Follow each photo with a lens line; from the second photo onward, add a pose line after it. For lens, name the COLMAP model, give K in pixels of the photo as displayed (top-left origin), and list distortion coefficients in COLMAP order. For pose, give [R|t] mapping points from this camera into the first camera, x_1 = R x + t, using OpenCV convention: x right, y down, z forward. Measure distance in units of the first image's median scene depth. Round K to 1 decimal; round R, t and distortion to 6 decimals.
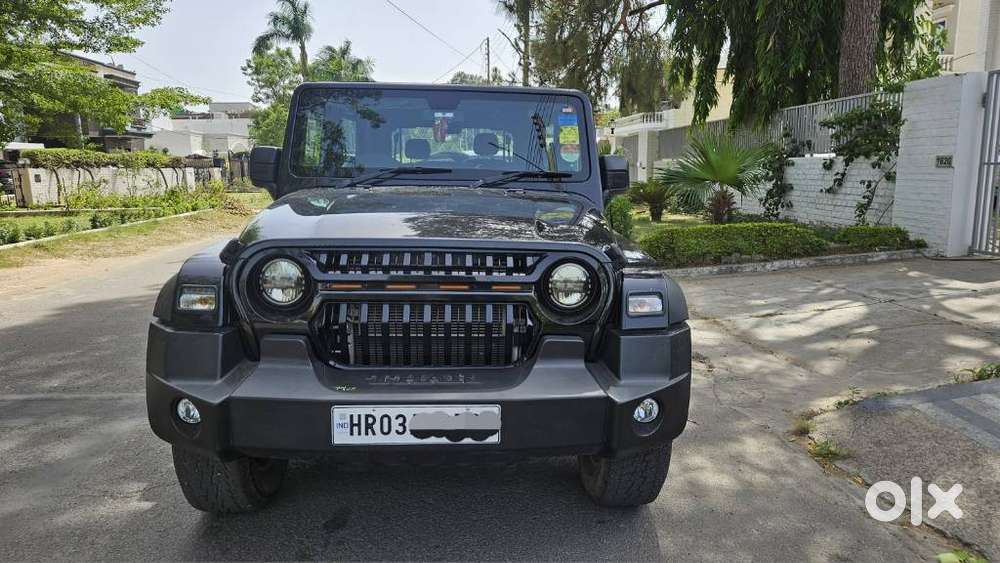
lens RADIAL K [[664.7, 0, 497.8], [0, 664.7, 279.9], [0, 0, 1]] dist [0.074612, -0.066779]
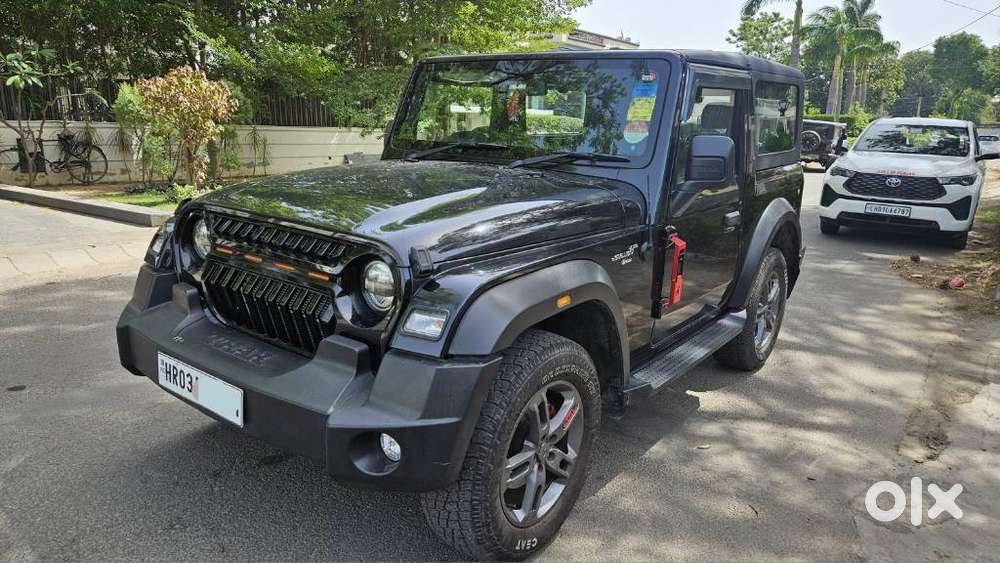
lens RADIAL K [[664.7, 0, 497.8], [0, 664.7, 279.9], [0, 0, 1]] dist [0.074612, -0.066779]
pose [[0.757491, 0.163801, -0.631962, 0.900947], [-0.132079, 0.986446, 0.097367, -0.122169], [0.639345, 0.009714, 0.768859, 0.473816]]
